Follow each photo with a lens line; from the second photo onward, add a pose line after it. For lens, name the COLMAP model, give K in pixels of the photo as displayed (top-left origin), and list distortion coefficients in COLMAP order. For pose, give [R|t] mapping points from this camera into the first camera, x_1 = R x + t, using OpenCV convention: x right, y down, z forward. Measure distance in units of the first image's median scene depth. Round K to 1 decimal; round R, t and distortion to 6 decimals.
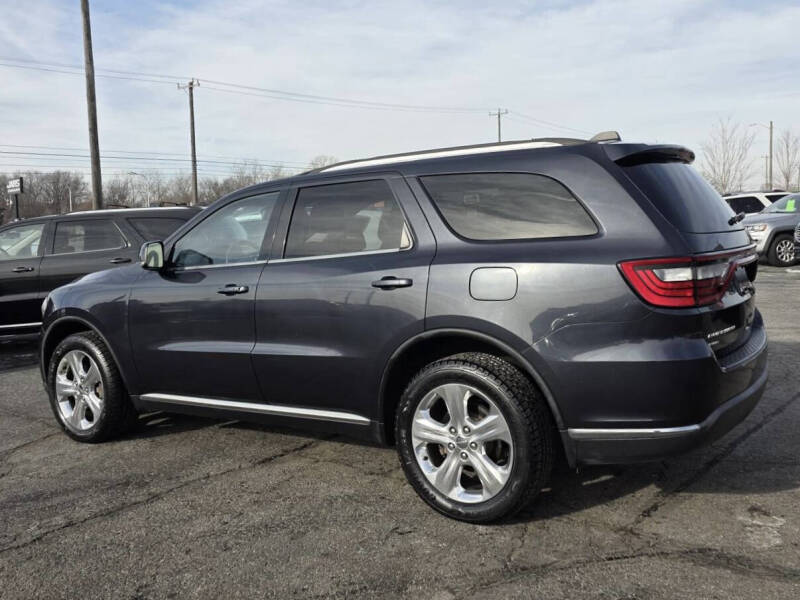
lens RADIAL K [[714.9, 0, 411.3], [0, 714.9, 299.2], [0, 0, 1]] dist [0.086004, -0.075903]
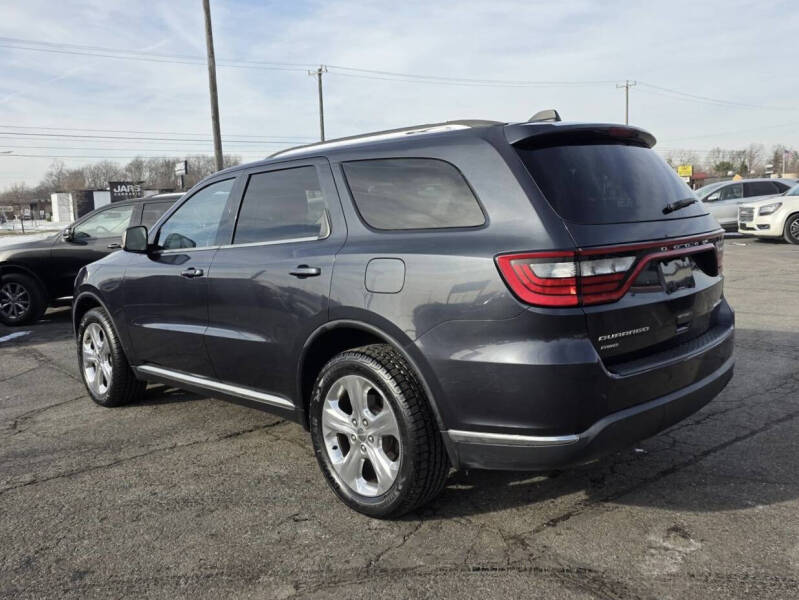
lens RADIAL K [[683.4, 0, 416.6], [0, 683.4, 302.6], [0, 0, 1]] dist [0.081610, -0.077543]
pose [[0.975639, 0.027830, -0.217609, 0.341768], [-0.017731, 0.998679, 0.048222, -0.028552], [0.218664, -0.043189, 0.974844, 0.104430]]
